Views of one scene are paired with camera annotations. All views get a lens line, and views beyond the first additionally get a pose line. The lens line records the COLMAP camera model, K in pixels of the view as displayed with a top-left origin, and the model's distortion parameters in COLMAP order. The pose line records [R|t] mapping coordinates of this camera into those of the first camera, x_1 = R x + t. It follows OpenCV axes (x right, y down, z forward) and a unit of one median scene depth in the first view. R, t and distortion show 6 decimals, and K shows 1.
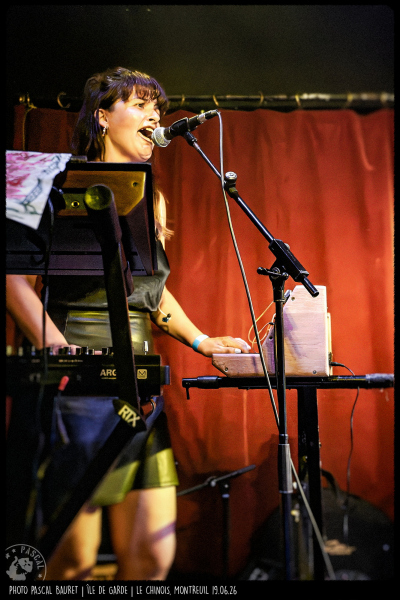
lens RADIAL K [[417.4, 0, 200.2], [0, 417.4, 300.9], [0, 0, 1]] dist [0.017676, -0.003538]
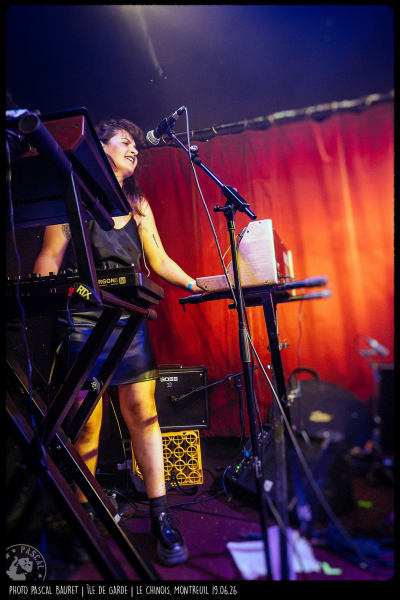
lens RADIAL K [[261.5, 0, 197.7], [0, 261.5, 300.8], [0, 0, 1]] dist [-0.001789, -0.000100]
pose [[0.985004, -0.098071, -0.141950, 0.142509], [0.108876, 0.991555, 0.070453, 0.128015], [0.133842, -0.084852, 0.987363, 0.092428]]
